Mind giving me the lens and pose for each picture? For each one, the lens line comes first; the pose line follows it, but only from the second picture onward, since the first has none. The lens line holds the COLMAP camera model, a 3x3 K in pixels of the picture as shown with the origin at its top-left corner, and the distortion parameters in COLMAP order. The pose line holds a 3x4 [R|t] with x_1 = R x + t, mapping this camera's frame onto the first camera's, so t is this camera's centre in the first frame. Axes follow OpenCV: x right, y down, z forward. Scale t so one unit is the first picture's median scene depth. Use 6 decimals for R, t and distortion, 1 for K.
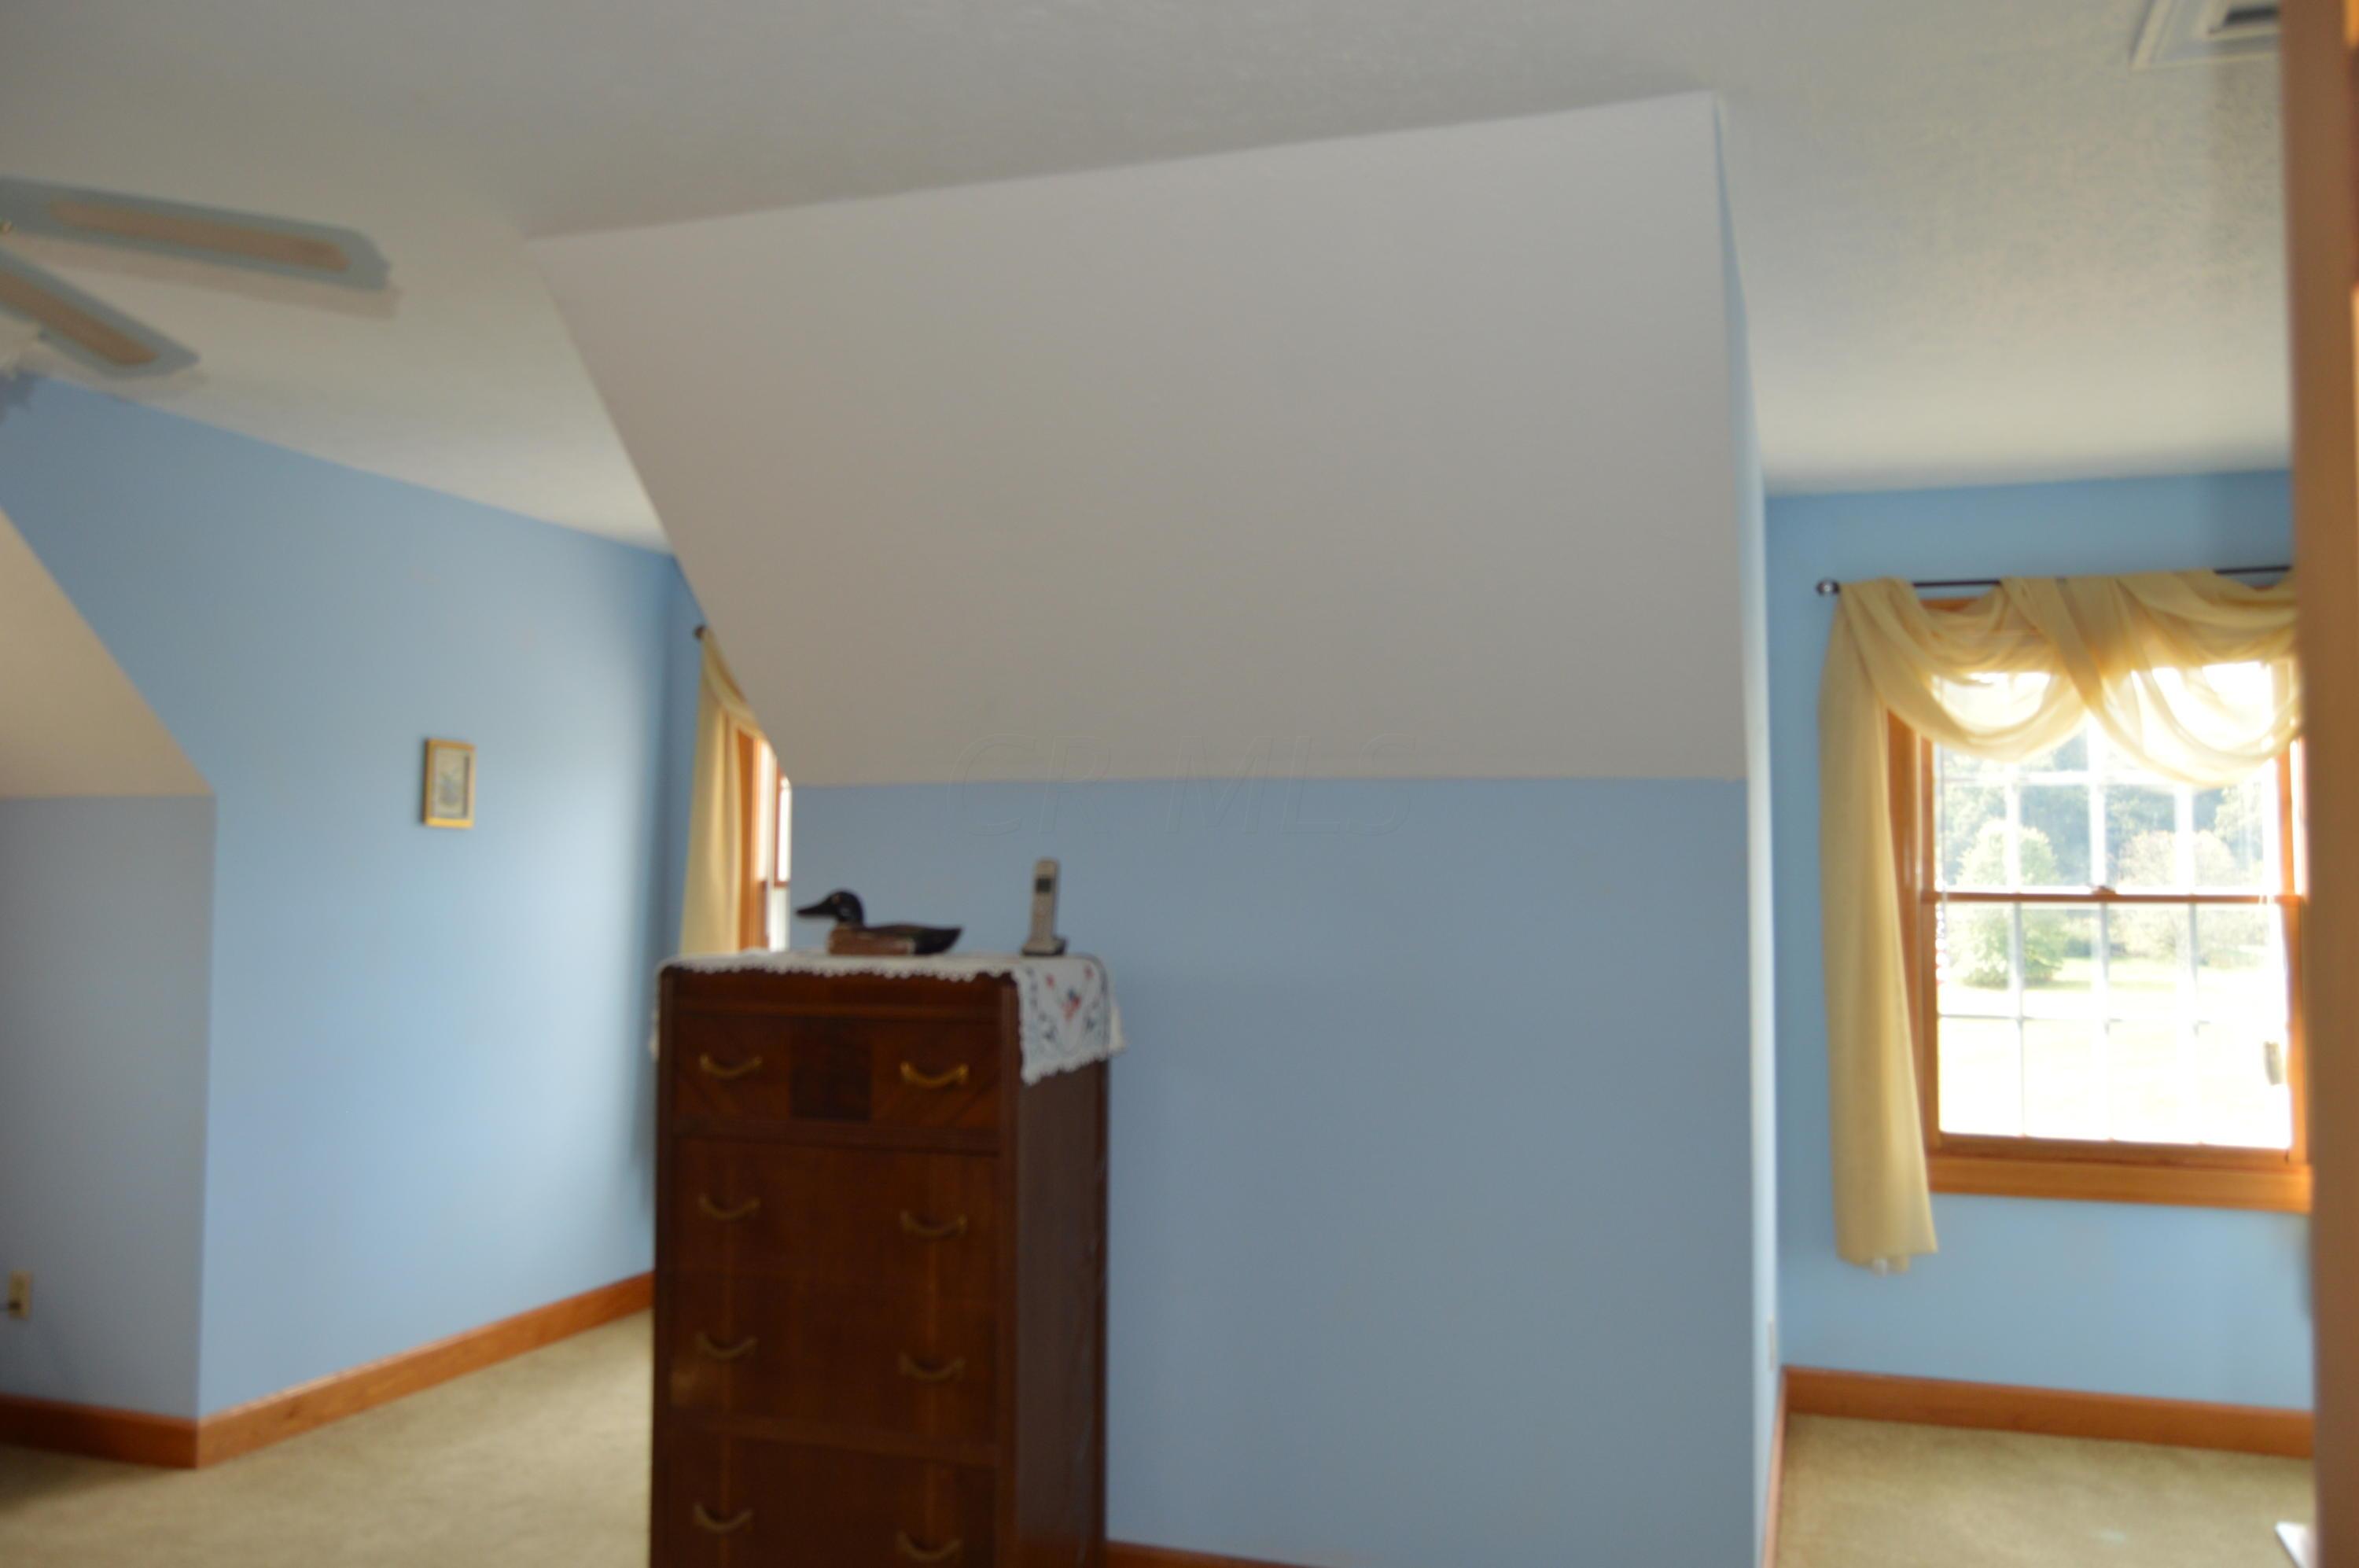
lens RADIAL K [[1867.7, 0, 1204.1], [0, 1867.7, 787.2], [0, 0, 1]] dist [-0.014897, 0.001838]
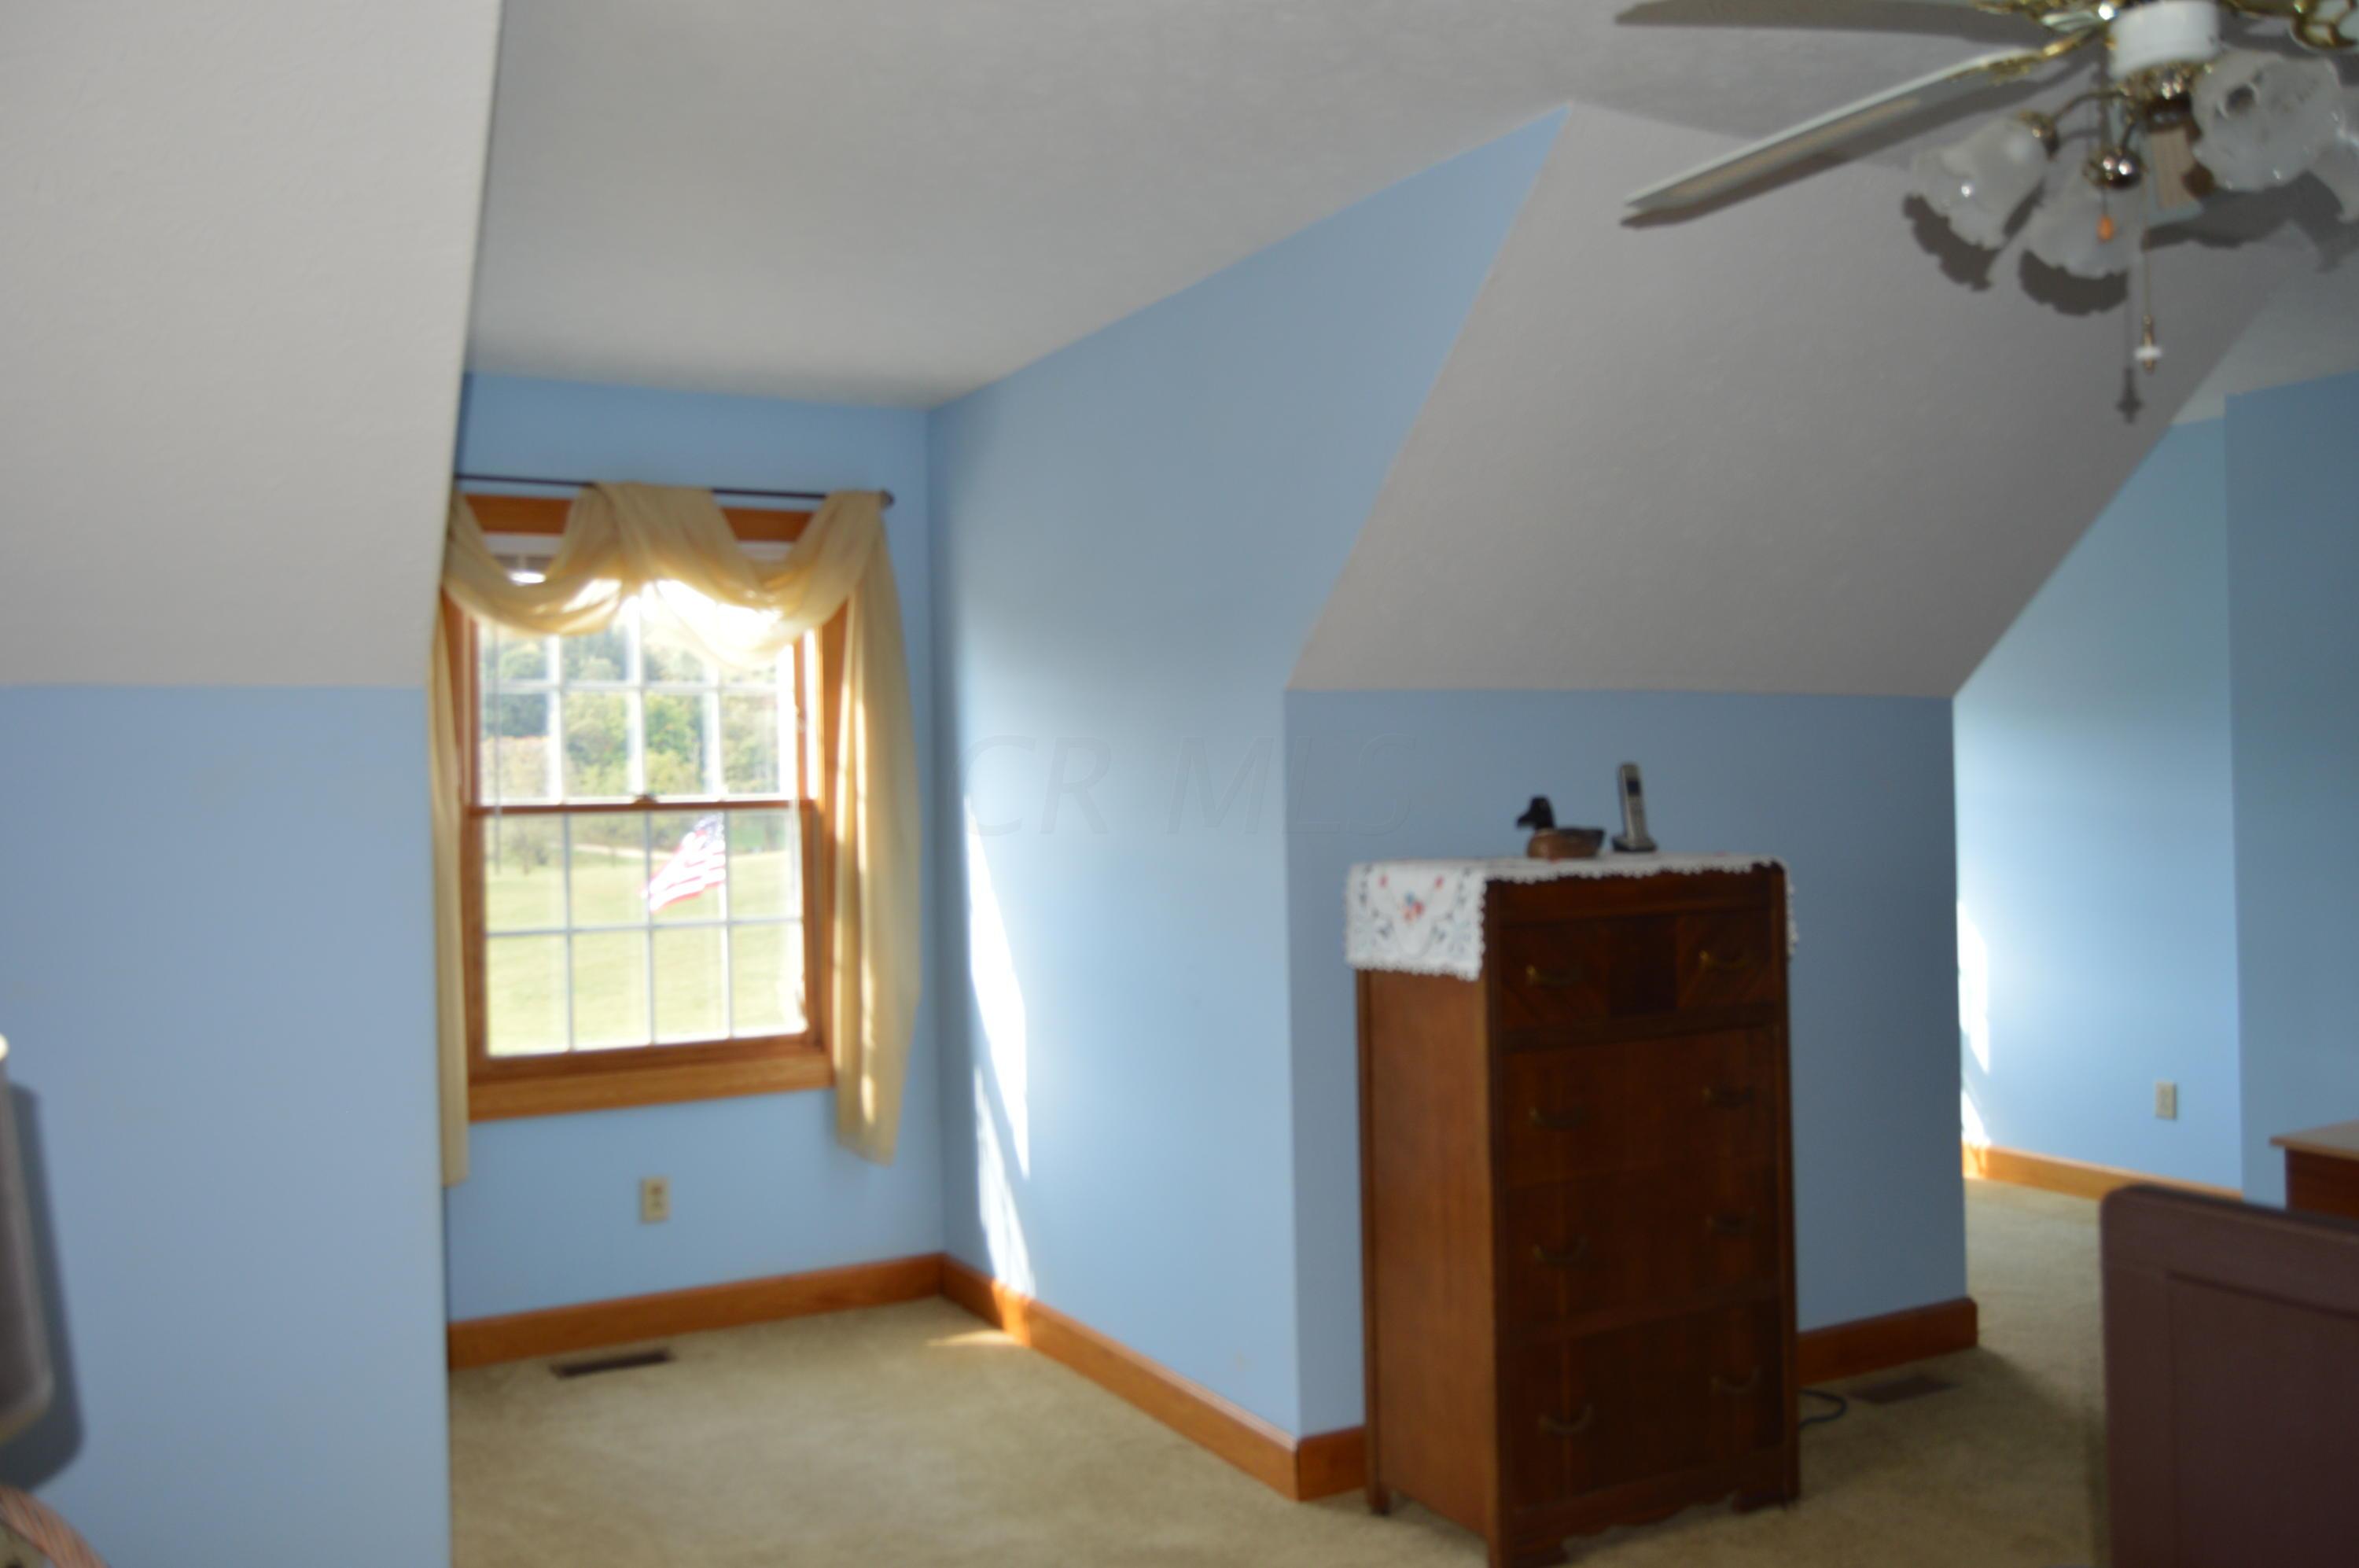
lens RADIAL K [[2036.1, 0, 1179.5], [0, 2036.1, 784.0], [0, 0, 1]] dist [-0.002683, 0.001677]
pose [[0.652047, -0.021390, 0.757877, -0.278903], [-0.012133, 0.999180, 0.038640, 0.001908], [-0.758082, -0.034390, 0.651252, 0.103488]]
